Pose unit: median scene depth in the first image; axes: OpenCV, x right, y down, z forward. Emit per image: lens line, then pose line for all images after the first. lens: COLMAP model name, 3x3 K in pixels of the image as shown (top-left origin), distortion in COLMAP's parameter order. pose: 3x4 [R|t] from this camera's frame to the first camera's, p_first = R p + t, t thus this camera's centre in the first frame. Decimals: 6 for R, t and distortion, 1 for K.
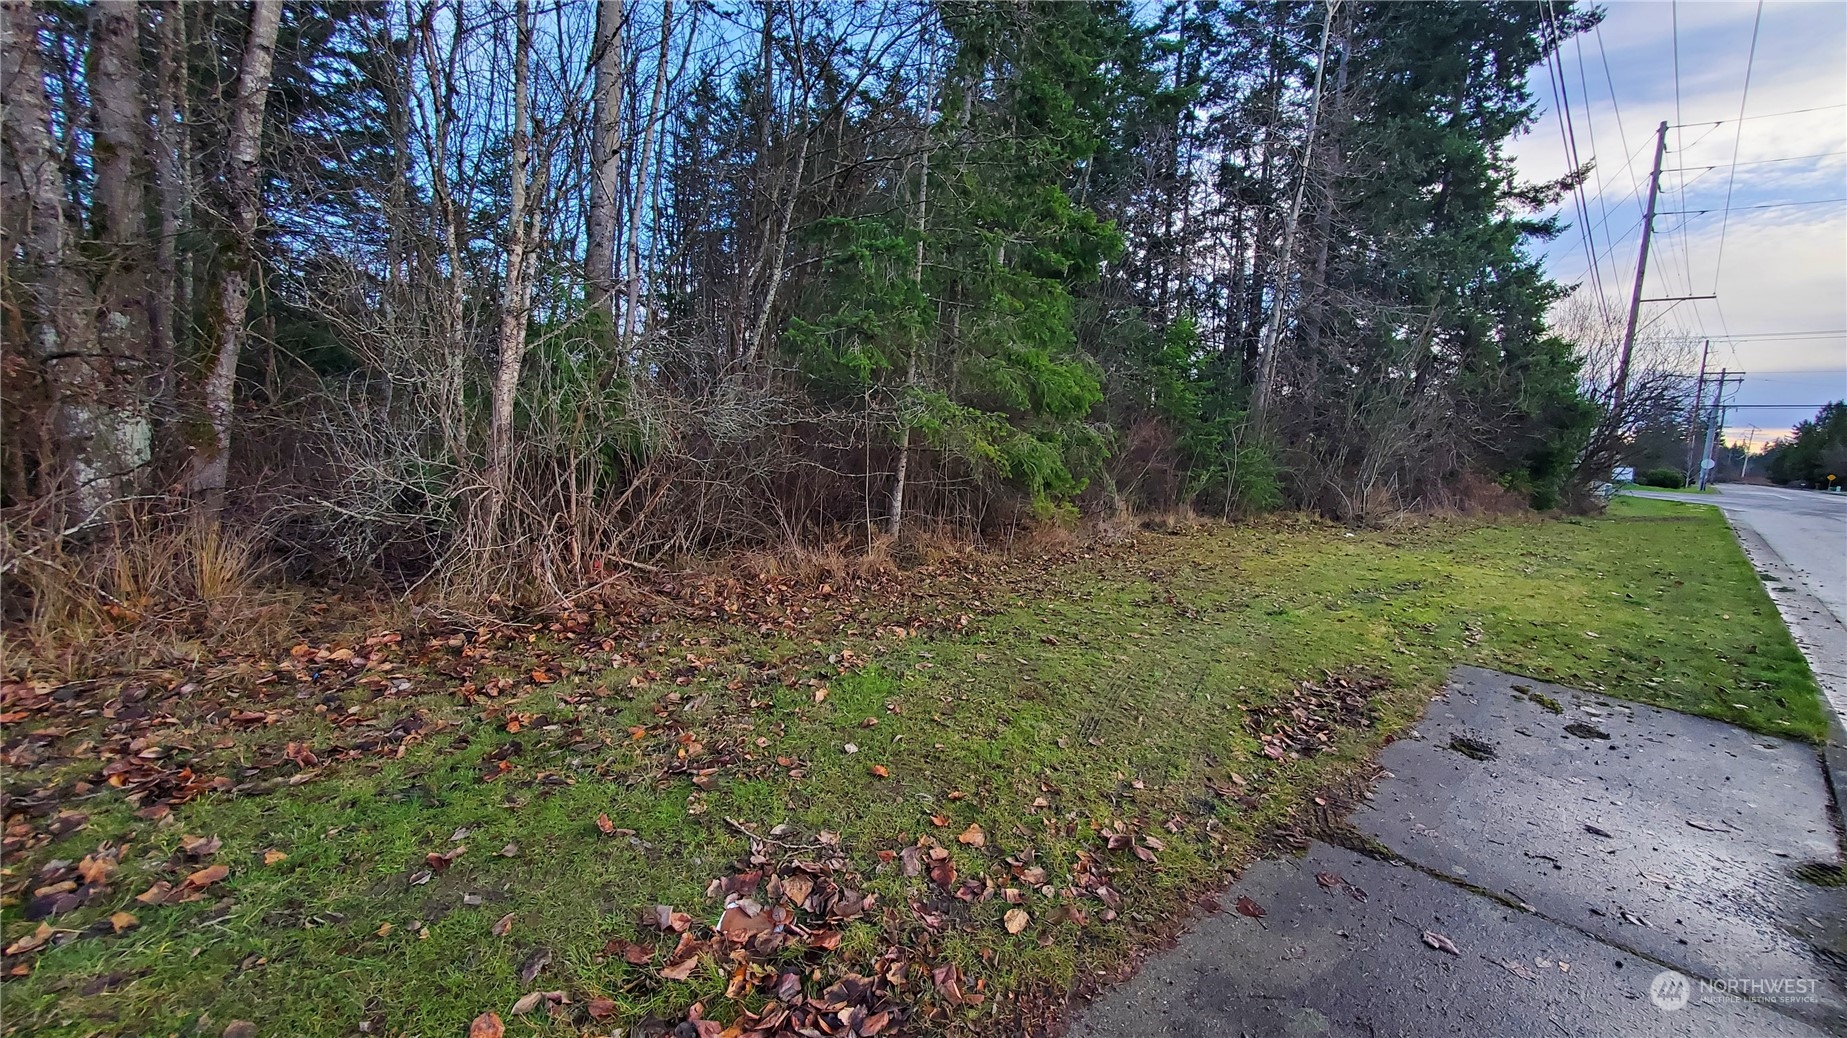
lens RADIAL K [[752.5, 0, 924.8], [0, 752.5, 541.2], [0, 0, 1]] dist [0.000896, 0.000301]
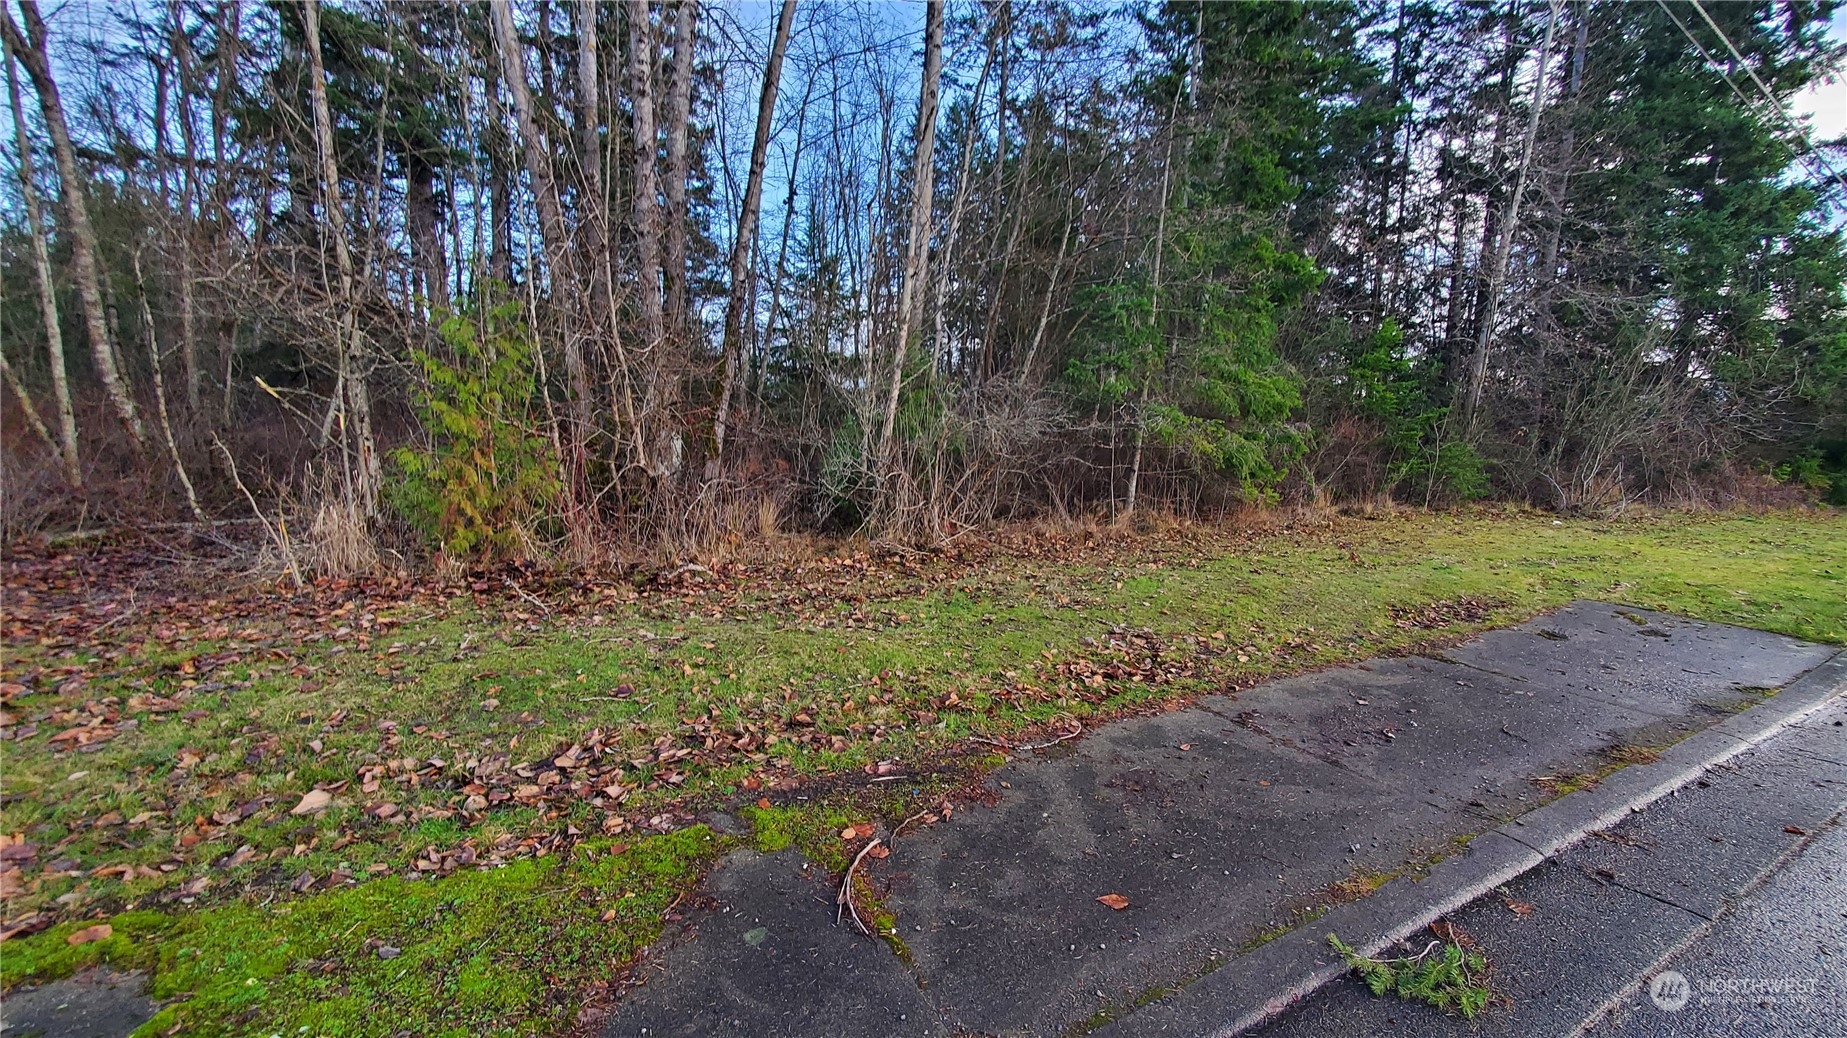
lens RADIAL K [[752.5, 0, 924.8], [0, 752.5, 541.2], [0, 0, 1]] dist [0.000896, 0.000301]
pose [[0.971241, 0.013217, -0.237733, -0.063314], [-0.013508, 0.999909, 0.000404, 0.040512], [0.237717, 0.002819, 0.971330, -0.325458]]
